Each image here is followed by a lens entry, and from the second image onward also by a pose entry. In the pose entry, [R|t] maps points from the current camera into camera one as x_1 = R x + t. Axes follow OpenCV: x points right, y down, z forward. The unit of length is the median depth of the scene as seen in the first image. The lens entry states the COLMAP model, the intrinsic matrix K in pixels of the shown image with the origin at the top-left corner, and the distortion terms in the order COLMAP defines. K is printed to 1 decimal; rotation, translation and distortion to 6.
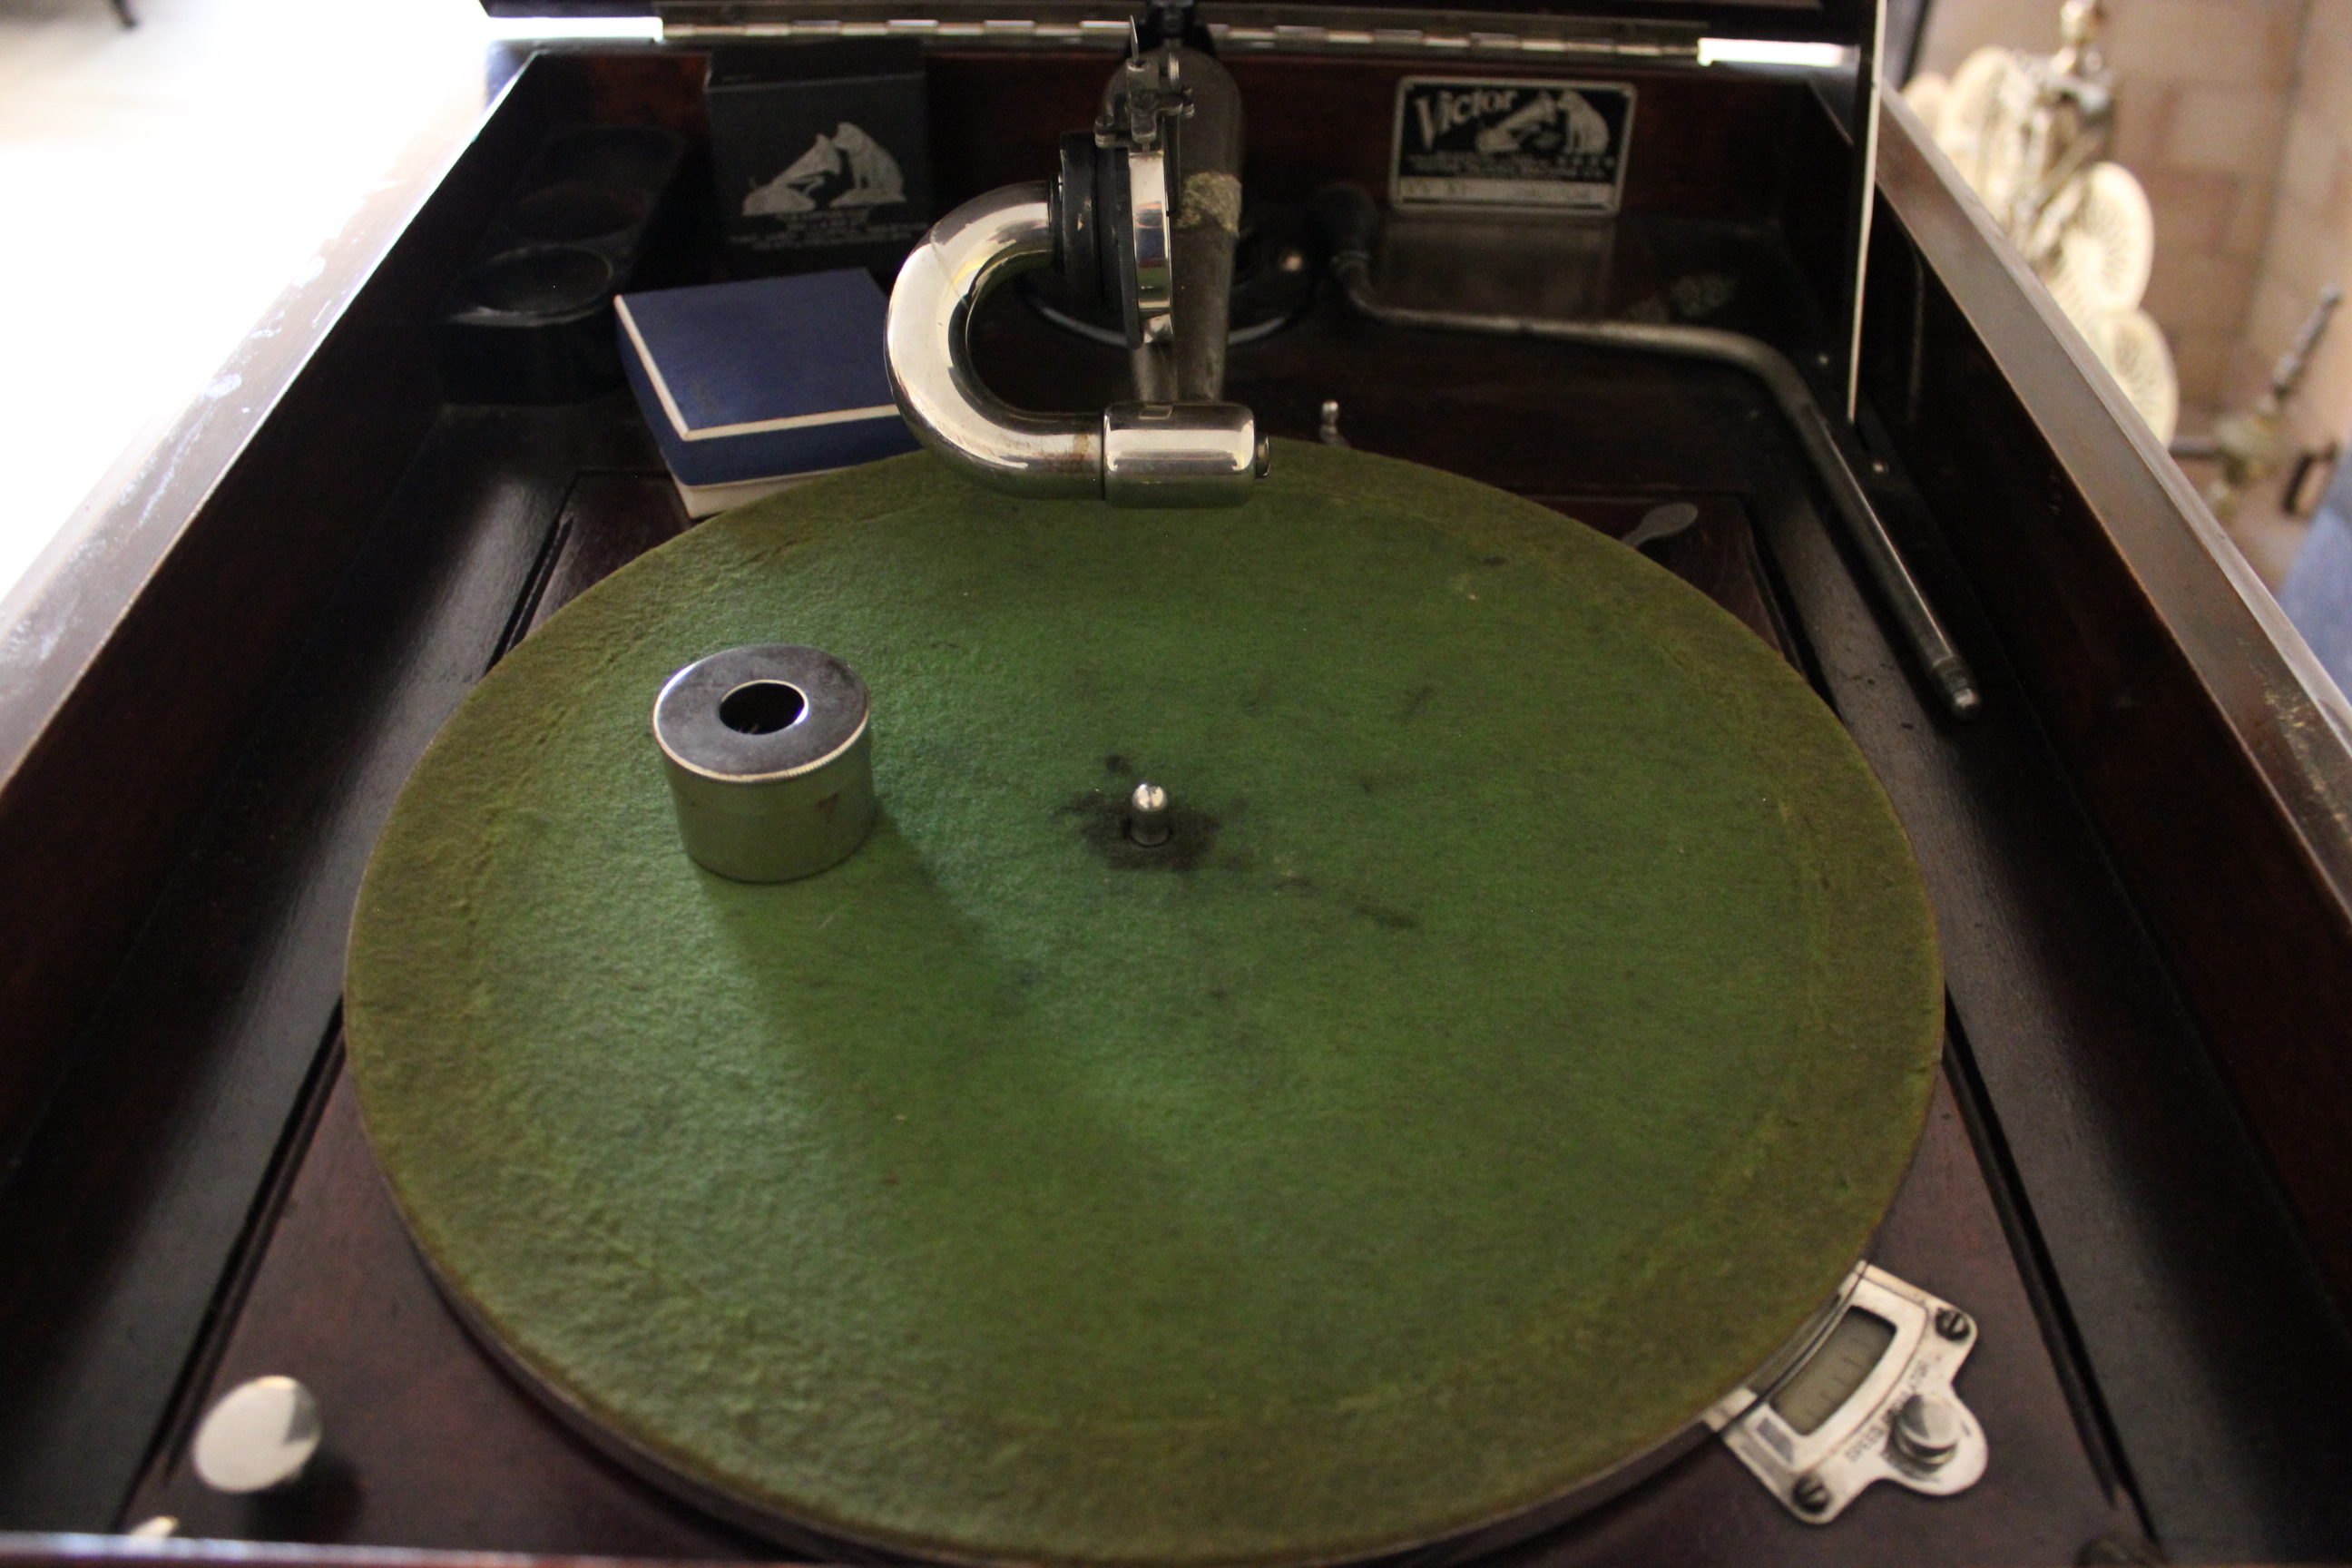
lens RADIAL K [[1900.5, 0, 1176.0], [0, 1900.5, 784.0], [0, 0, 1]] dist [-0.173341, 0.119869]
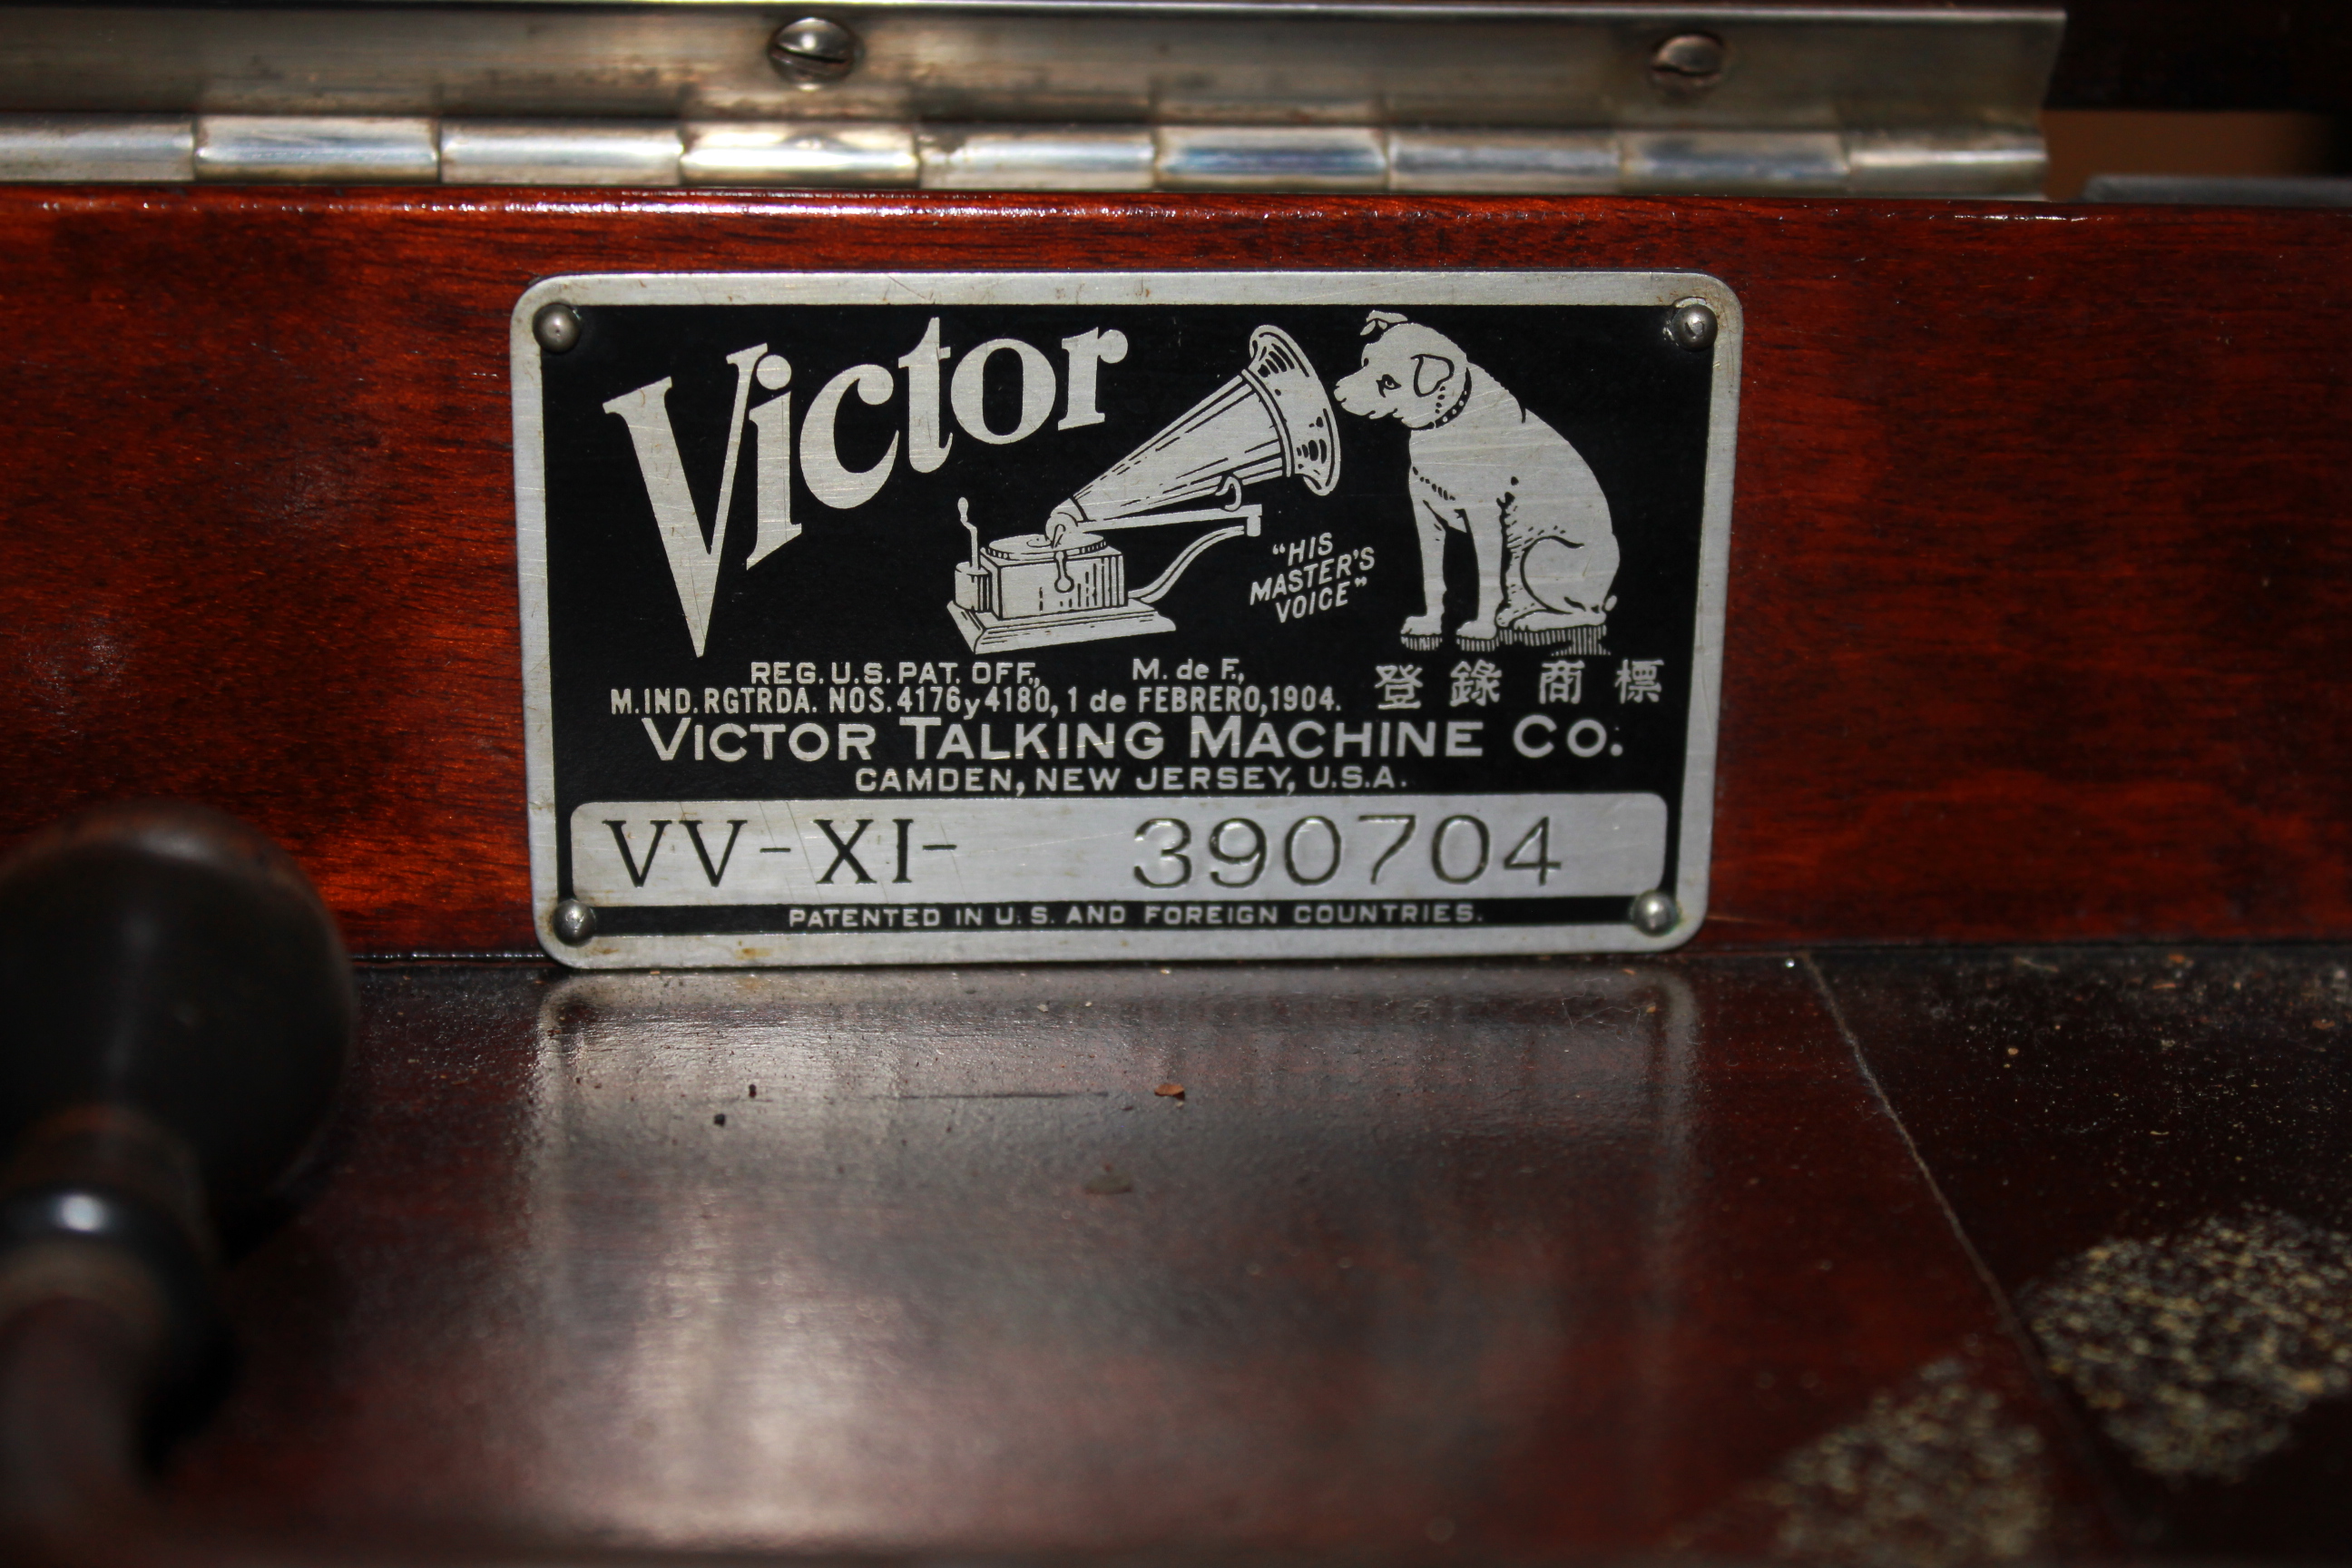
lens RADIAL K [[4542.0, 0, 1176.0], [0, 4542.0, 784.0], [0, 0, 1]] dist [0.014513, 0.004998]
pose [[0.995187, -0.025531, 0.094613, 0.151940], [0.058622, 0.928772, -0.365988, -0.165840], [-0.078529, 0.369772, 0.925798, 0.613383]]
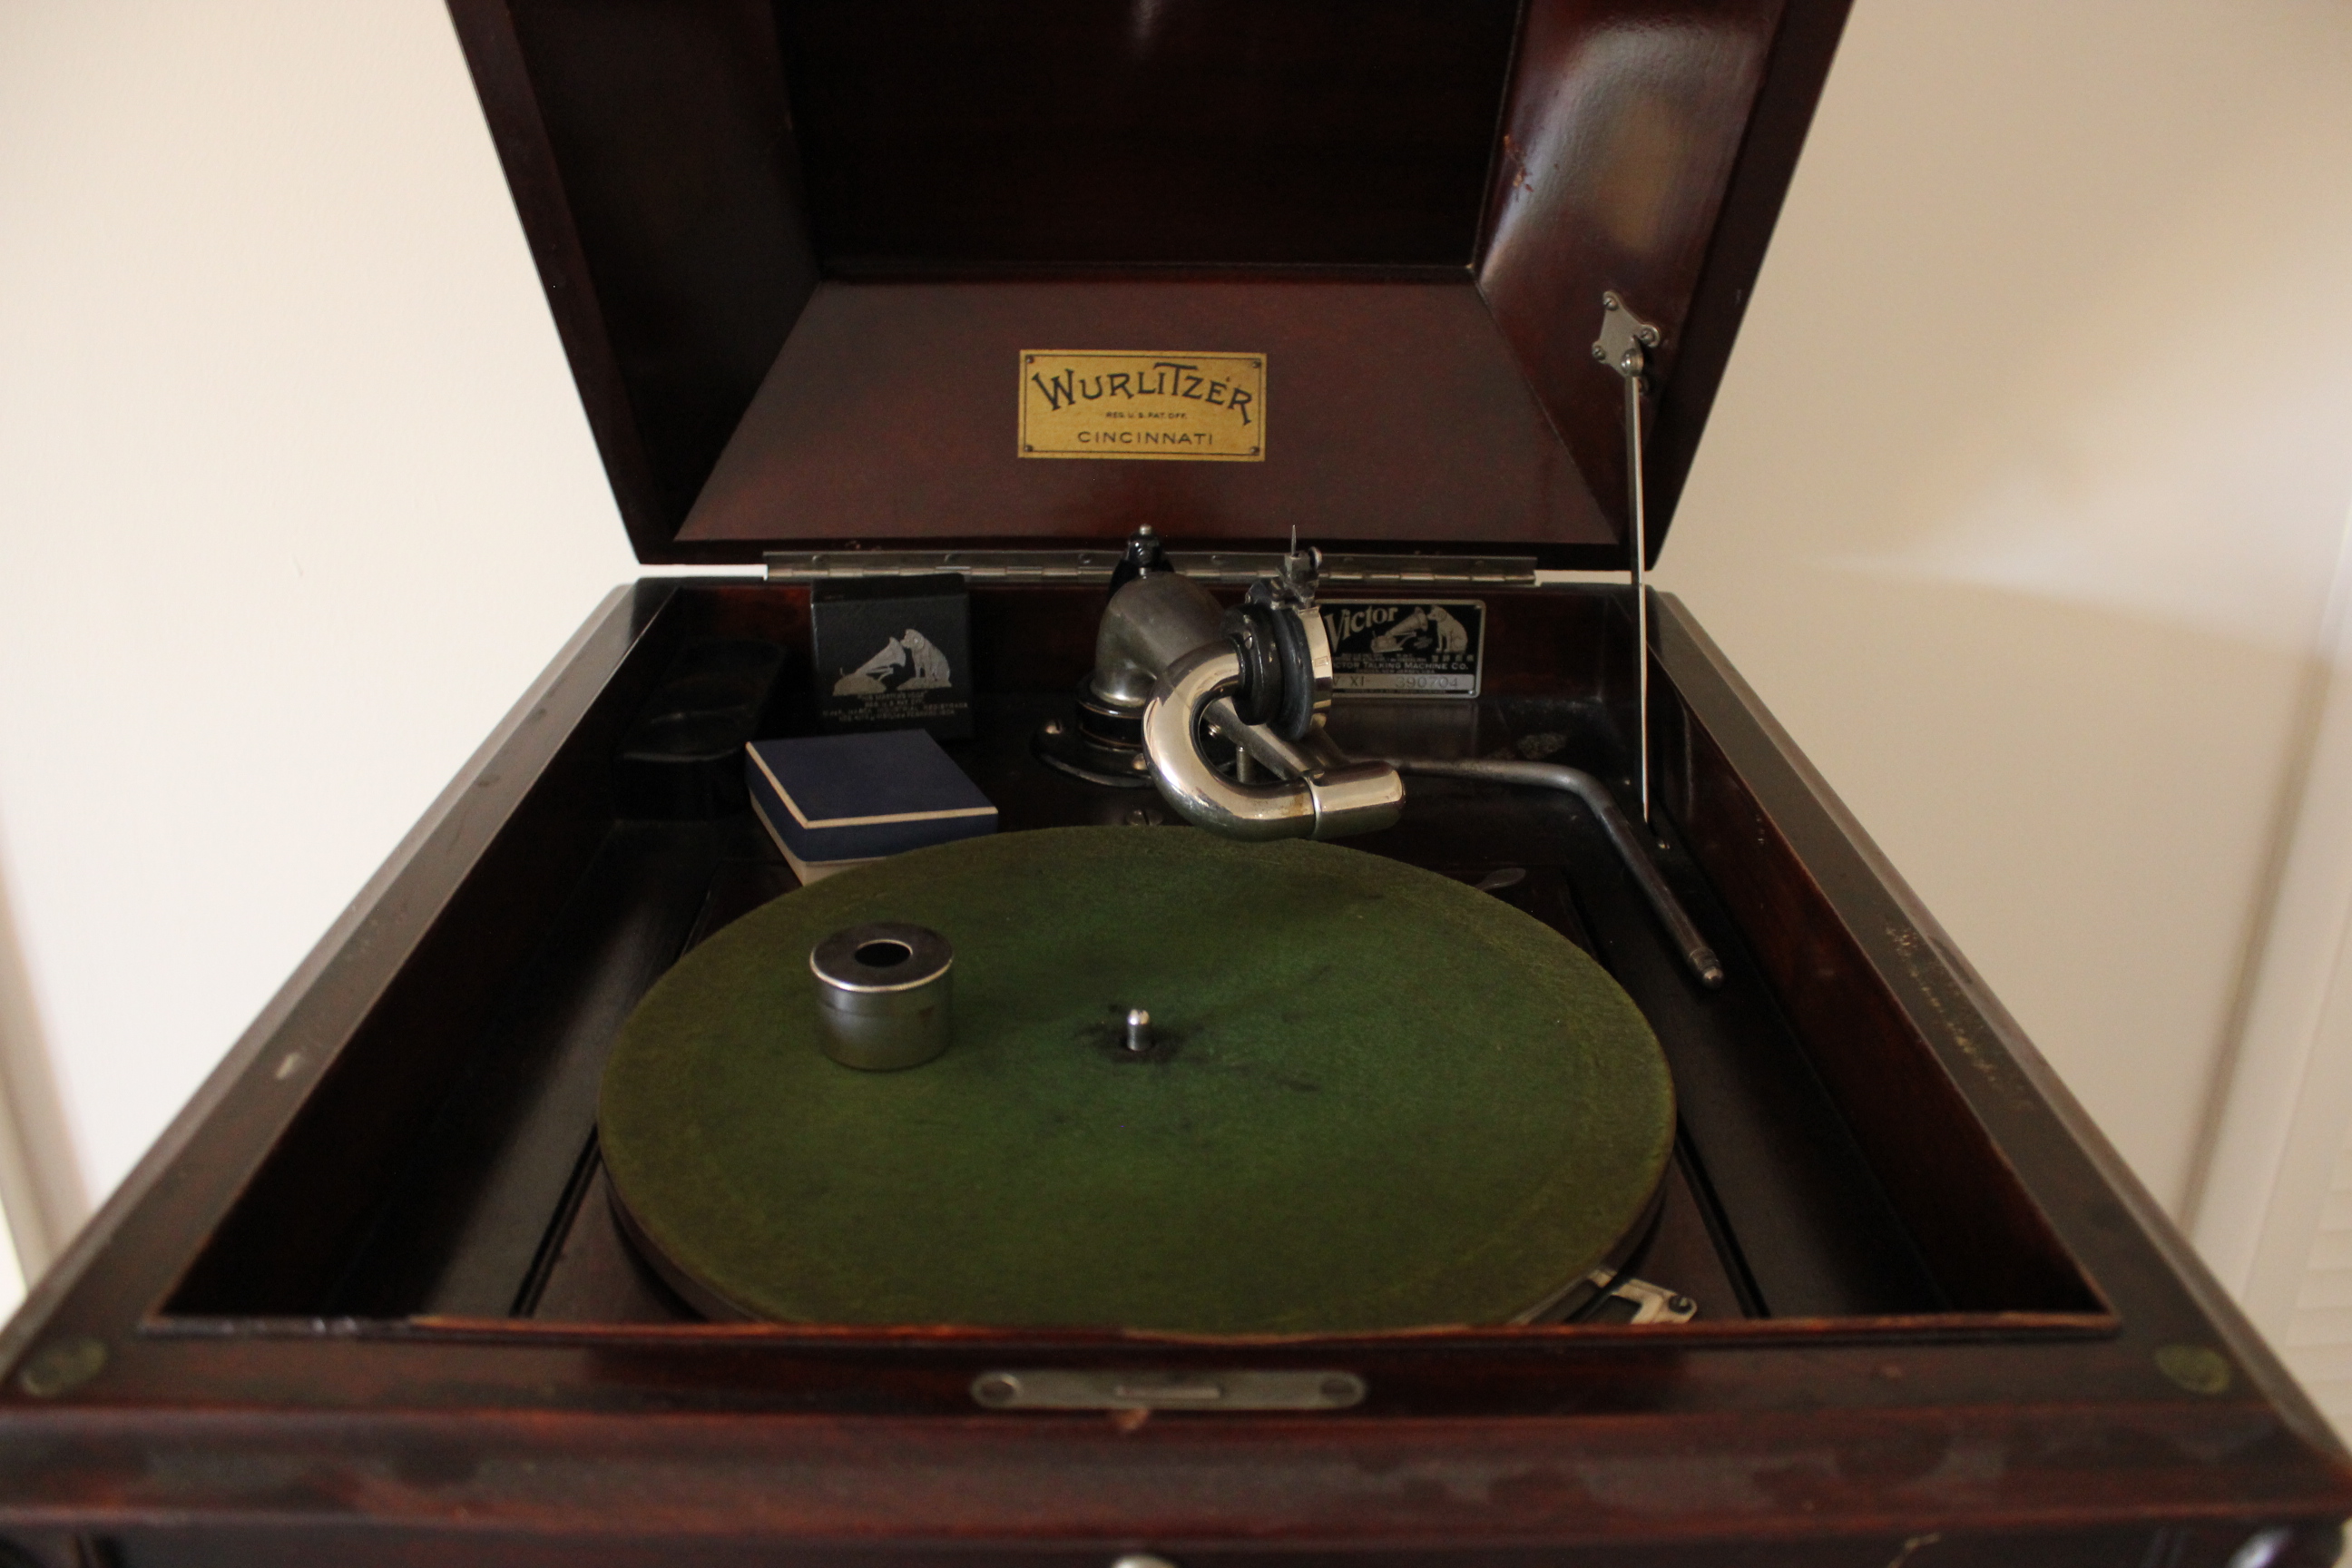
lens RADIAL K [[1900.5, 0, 1176.0], [0, 1900.5, 784.0], [0, 0, 1]] dist [-0.173341, 0.119869]
pose [[0.999789, -0.013047, 0.015844, -0.003546], [0.017286, 0.951456, -0.307298, 0.187027], [-0.011065, 0.307508, 0.951481, -0.305731]]
